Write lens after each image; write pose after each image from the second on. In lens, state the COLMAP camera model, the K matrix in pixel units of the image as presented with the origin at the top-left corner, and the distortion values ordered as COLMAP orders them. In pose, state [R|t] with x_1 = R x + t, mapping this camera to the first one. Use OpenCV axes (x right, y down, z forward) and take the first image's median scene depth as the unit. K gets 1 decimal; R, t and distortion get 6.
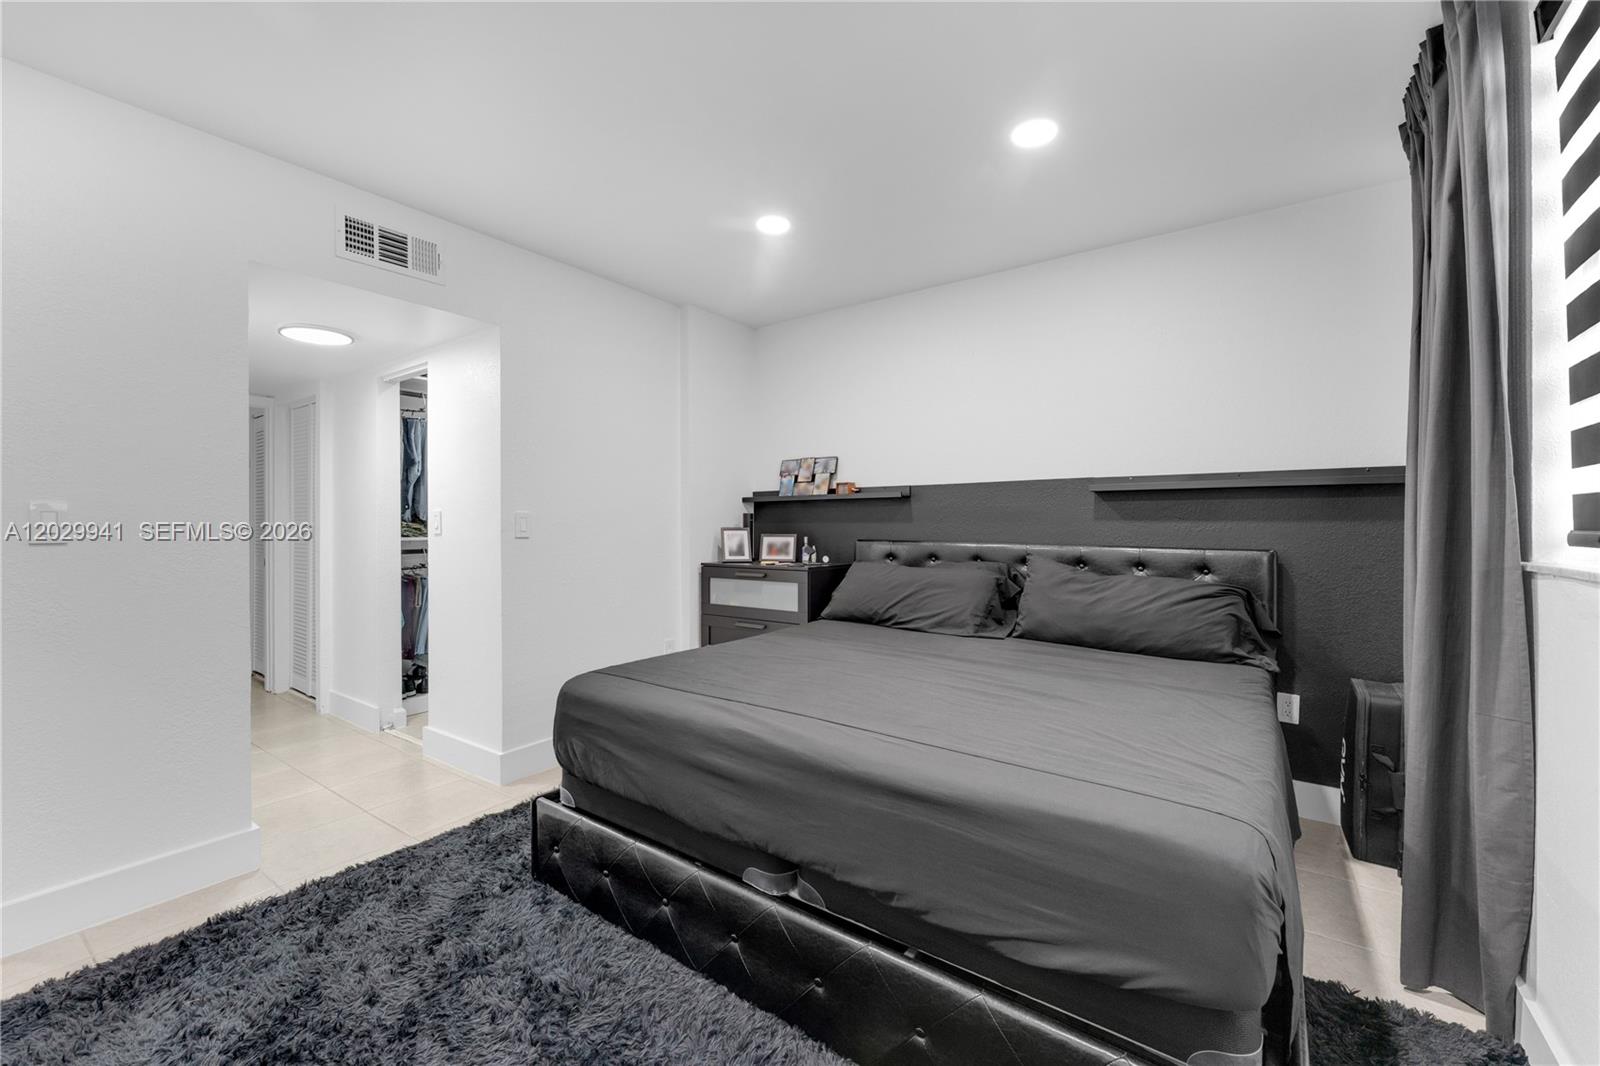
lens RADIAL K [[649.8, 0, 805.7], [0, 649.8, 518.6], [0, 0, 1]] dist [-0.003562, 0.000054]
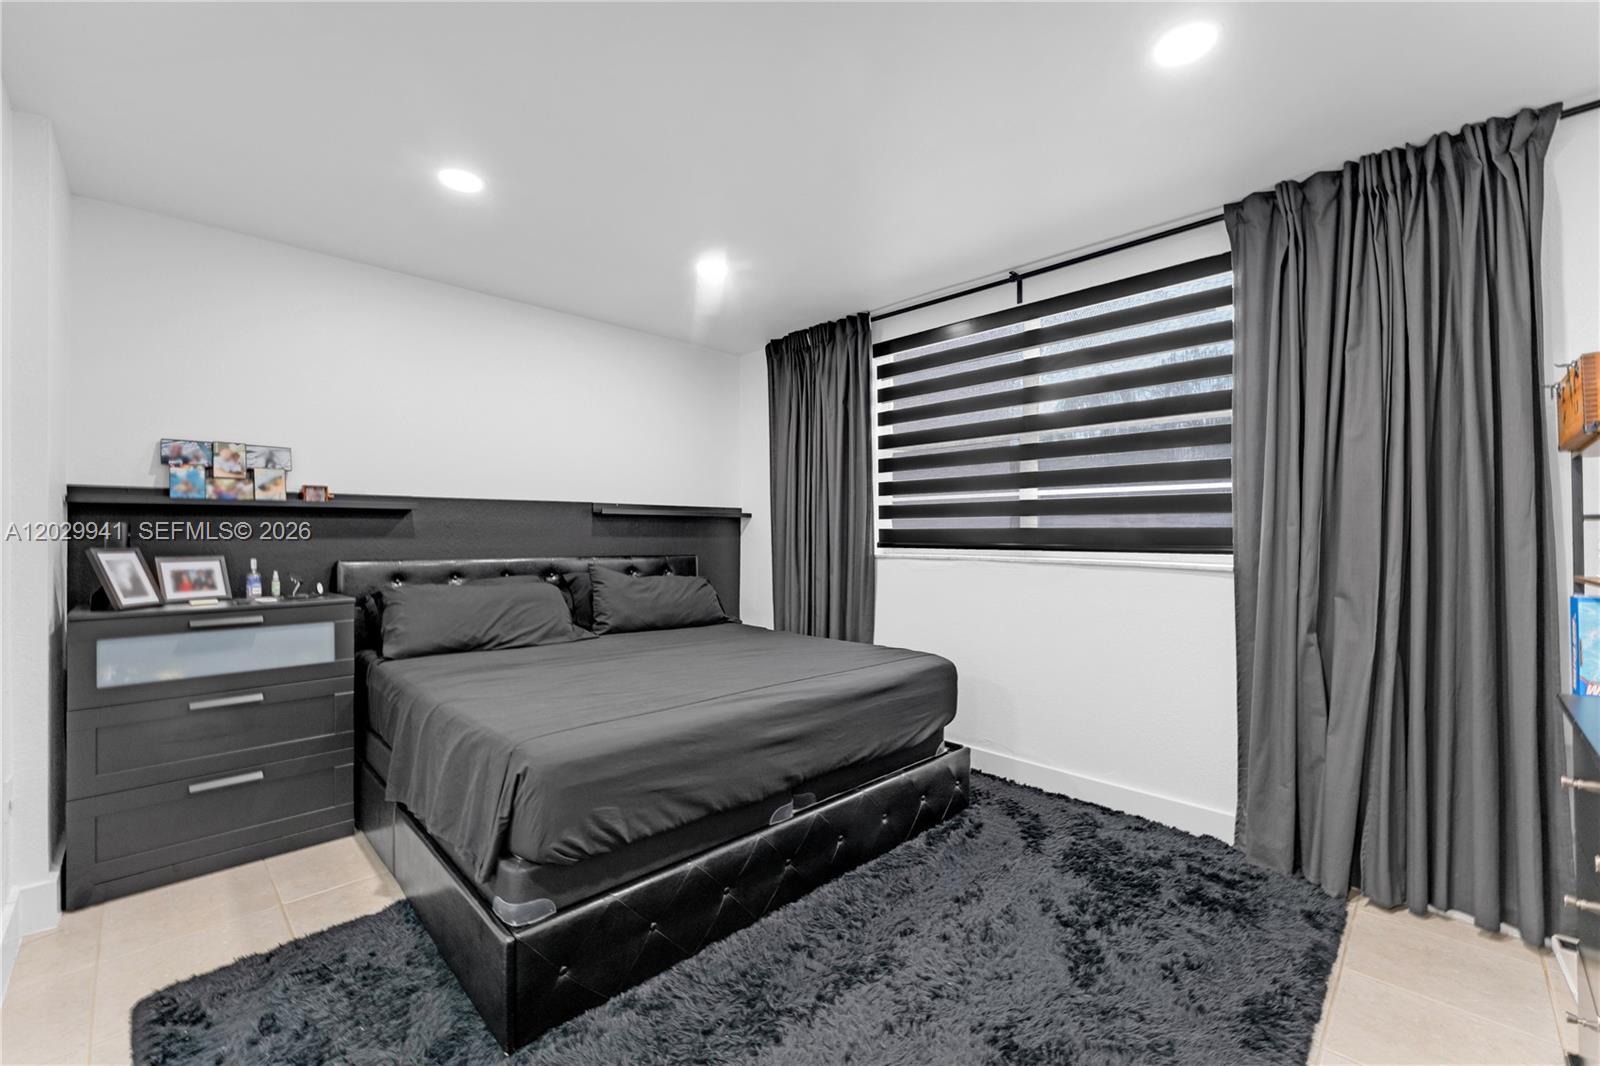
lens RADIAL K [[649.8, 0, 806.9], [0, 649.8, 536.4], [0, 0, 1]] dist [-0.003562, 0.000054]
pose [[0.171246, -0.003347, 0.985223, -0.573367], [-0.009102, 0.999946, 0.004979, -0.005231], [-0.985186, -0.009820, 0.171207, 0.307883]]
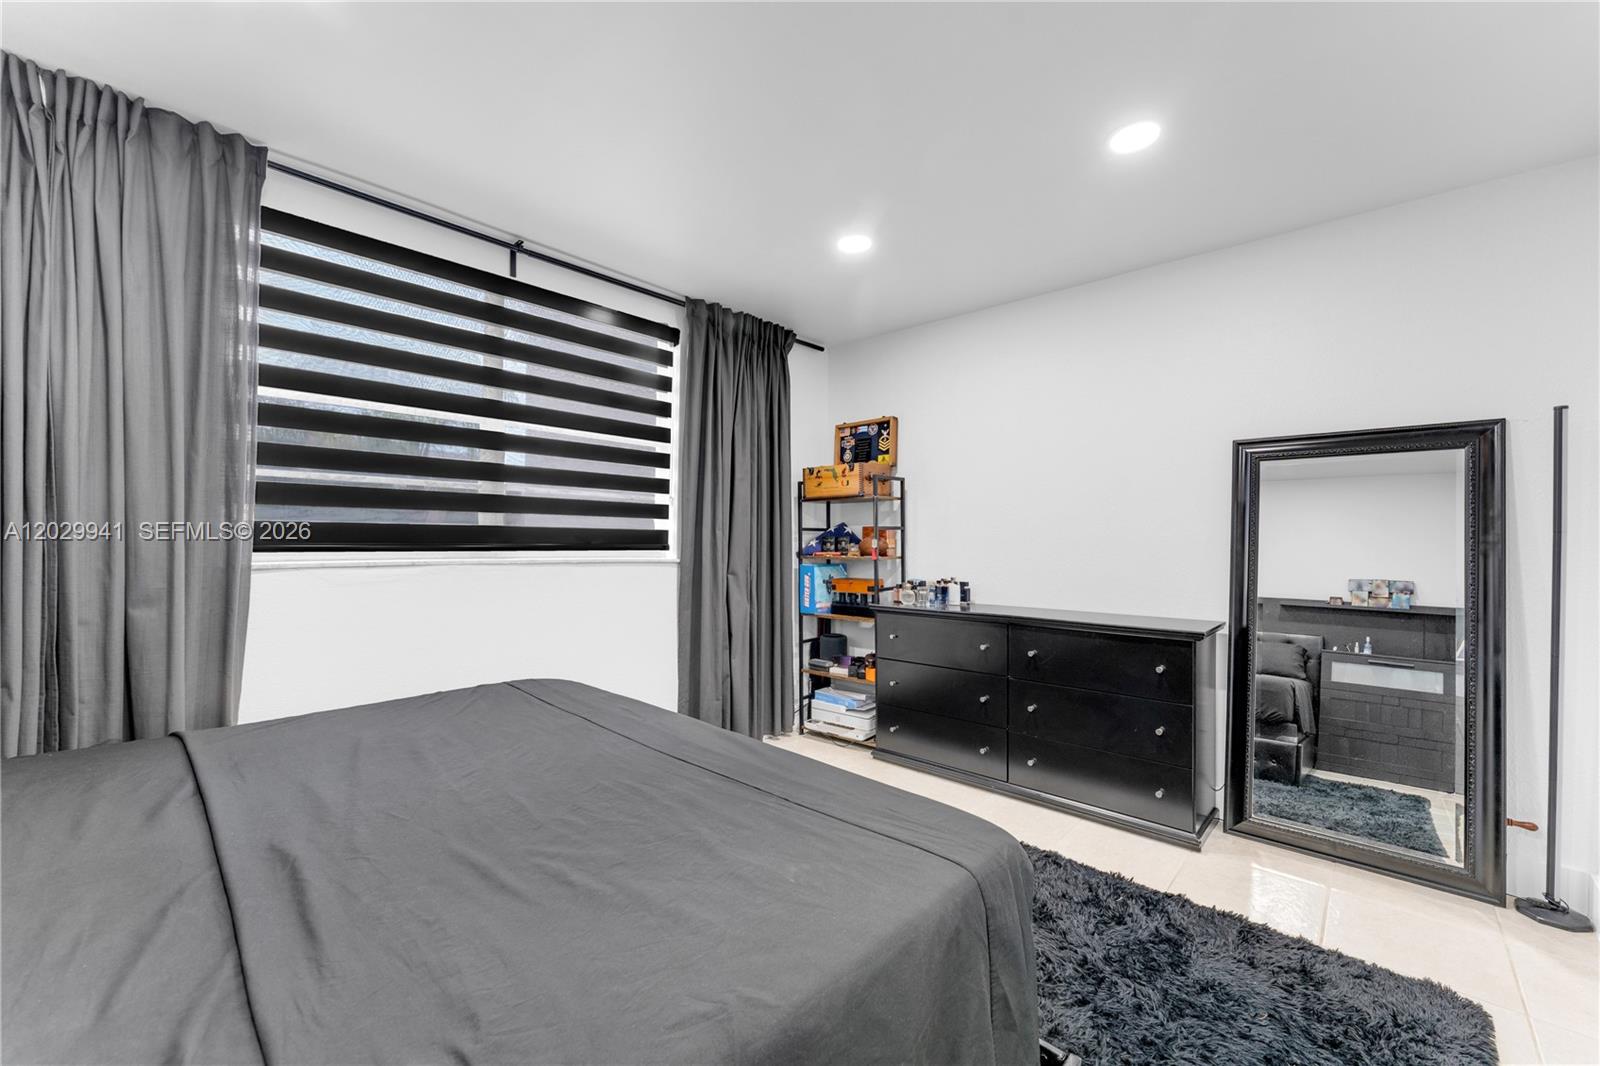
lens RADIAL K [[649.8, 0, 802.5], [0, 649.8, 540.0], [0, 0, 1]] dist [-0.003562, 0.000054]
pose [[-0.989918, -0.020350, 0.140173, -0.144512], [-0.020571, 0.999788, -0.000126, -0.005158], [-0.140141, -0.003008, -0.990127, 0.882723]]
